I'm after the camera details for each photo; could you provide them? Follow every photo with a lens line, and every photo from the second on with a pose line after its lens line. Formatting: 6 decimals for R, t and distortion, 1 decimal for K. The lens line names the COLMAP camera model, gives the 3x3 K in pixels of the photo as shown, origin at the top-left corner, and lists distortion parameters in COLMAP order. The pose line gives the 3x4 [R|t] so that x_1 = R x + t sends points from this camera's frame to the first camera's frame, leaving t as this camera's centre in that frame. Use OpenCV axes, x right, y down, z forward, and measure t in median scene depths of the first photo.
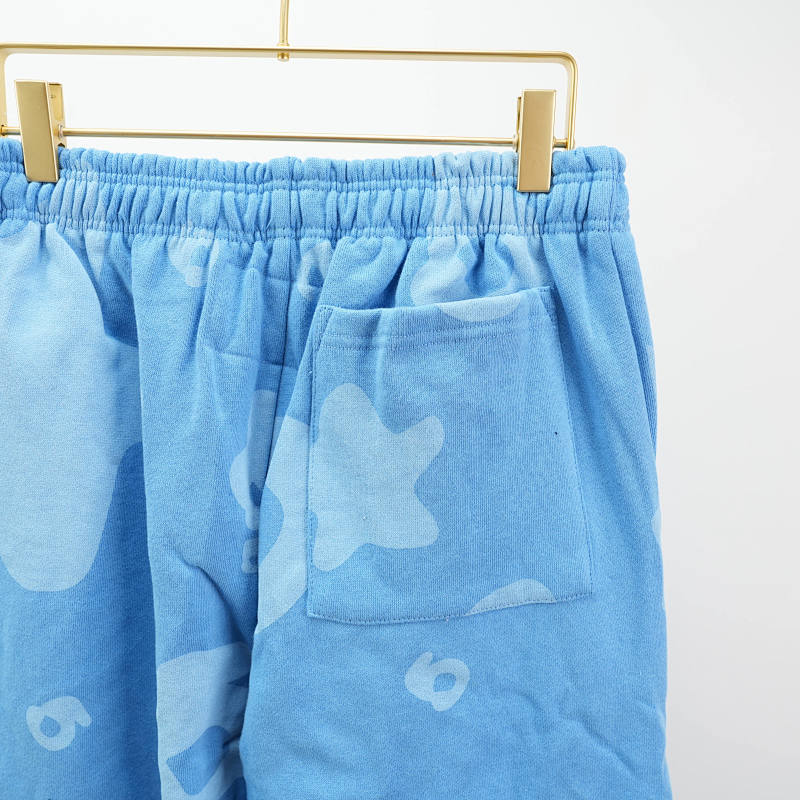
lens RADIAL K [[909.6, 0, 397.2], [0, 909.6, 401.9], [0, 0, 1]] dist [-0.029009, 0.000000]
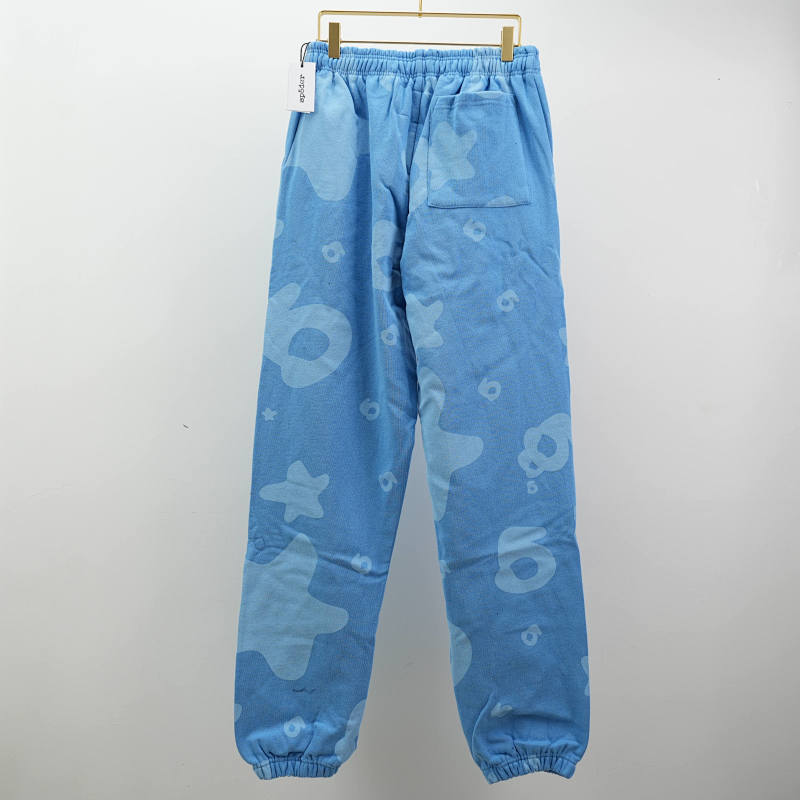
lens RADIAL K [[909.6, 0, 402.7], [0, 909.6, 400.6], [0, 0, 1]] dist [-0.029009, 0.000000]
pose [[0.999990, 0.002520, 0.003756, -0.186275], [-0.002166, 0.995808, -0.091442, 1.090321], [-0.003971, 0.091433, 0.995803, -1.738633]]
